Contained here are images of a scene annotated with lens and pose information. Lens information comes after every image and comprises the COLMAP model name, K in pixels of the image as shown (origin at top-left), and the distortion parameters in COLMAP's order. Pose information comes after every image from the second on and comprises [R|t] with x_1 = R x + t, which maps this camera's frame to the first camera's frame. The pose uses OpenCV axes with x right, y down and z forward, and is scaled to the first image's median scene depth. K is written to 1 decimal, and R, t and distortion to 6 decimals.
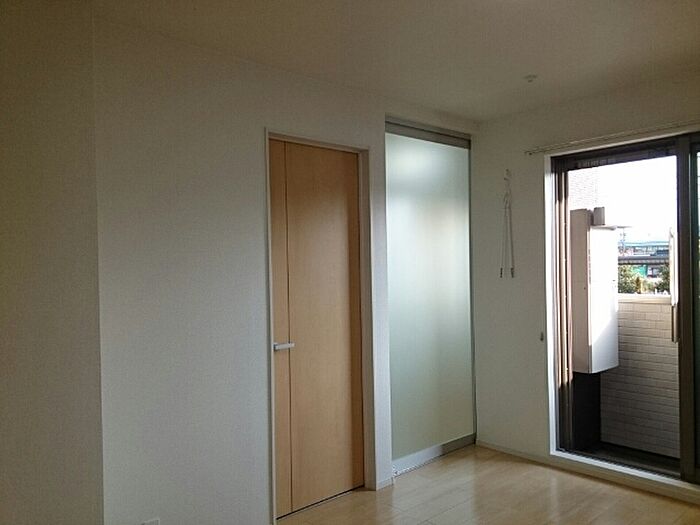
lens RADIAL K [[535.7, 0, 353.7], [0, 535.7, 266.2], [0, 0, 1]] dist [0.072635, -0.091166]
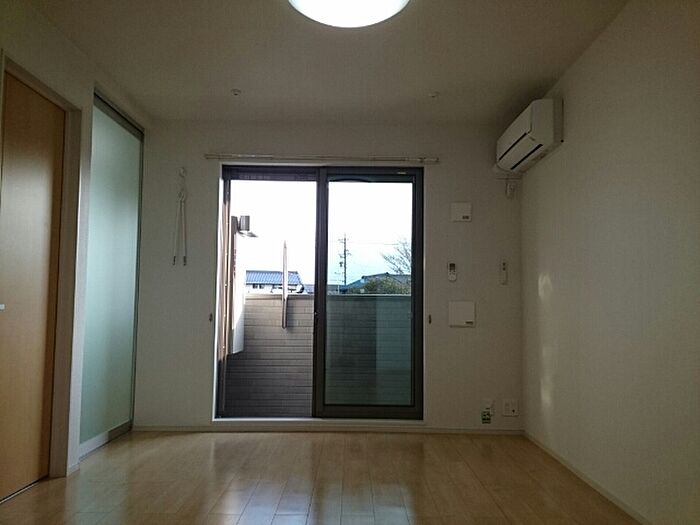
lens RADIAL K [[535.7, 0, 353.7], [0, 535.7, 266.2], [0, 0, 1]] dist [0.072635, -0.091166]
pose [[0.676754, 0.077248, 0.732146, -0.281397], [-0.029195, 0.996514, -0.078155, 0.101092], [-0.735630, 0.031517, 0.676650, 0.009084]]
